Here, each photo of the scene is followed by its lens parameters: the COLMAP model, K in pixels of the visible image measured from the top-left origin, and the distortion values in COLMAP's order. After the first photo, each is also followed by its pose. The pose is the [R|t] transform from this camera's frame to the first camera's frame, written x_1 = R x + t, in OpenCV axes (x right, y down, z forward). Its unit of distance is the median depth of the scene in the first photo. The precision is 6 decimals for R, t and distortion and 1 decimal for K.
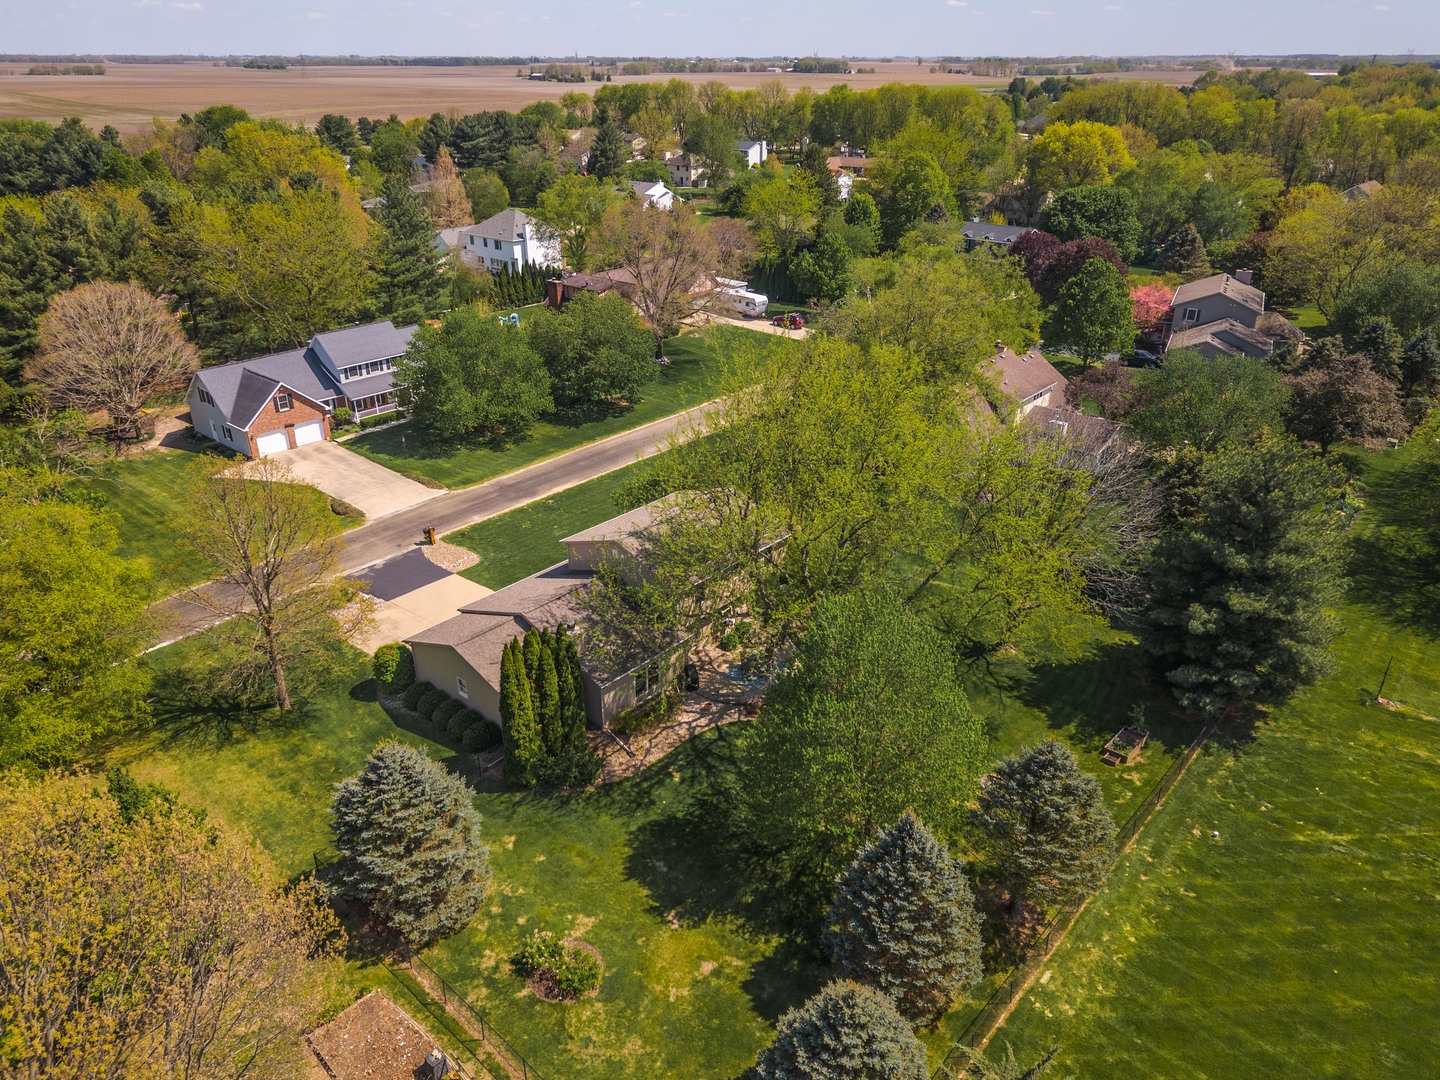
lens RADIAL K [[980.3, 0, 720.6], [0, 980.3, 546.3], [0, 0, 1]] dist [0.028969, -0.025673]
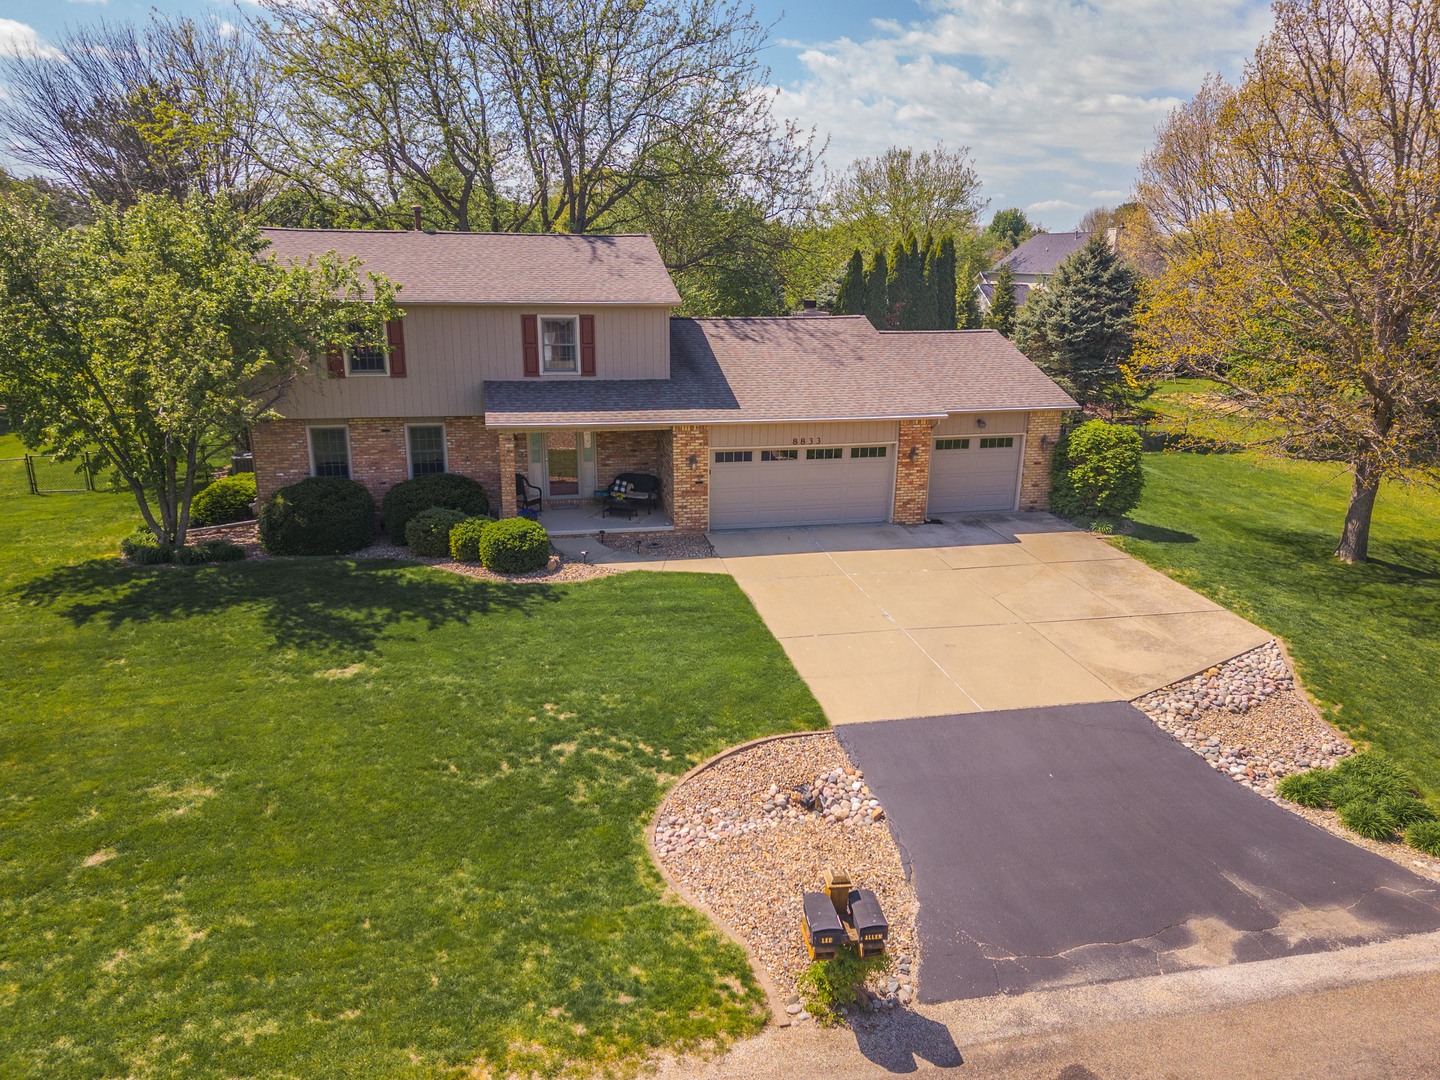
lens RADIAL K [[980.3, 0, 720.6], [0, 980.3, 546.3], [0, 0, 1]] dist [0.028969, -0.025673]
pose [[-0.807267, -0.176992, 0.563022, -0.392112], [0.252906, 0.758204, 0.600970, -0.152694], [-0.533252, 0.627535, -0.567311, 1.186461]]
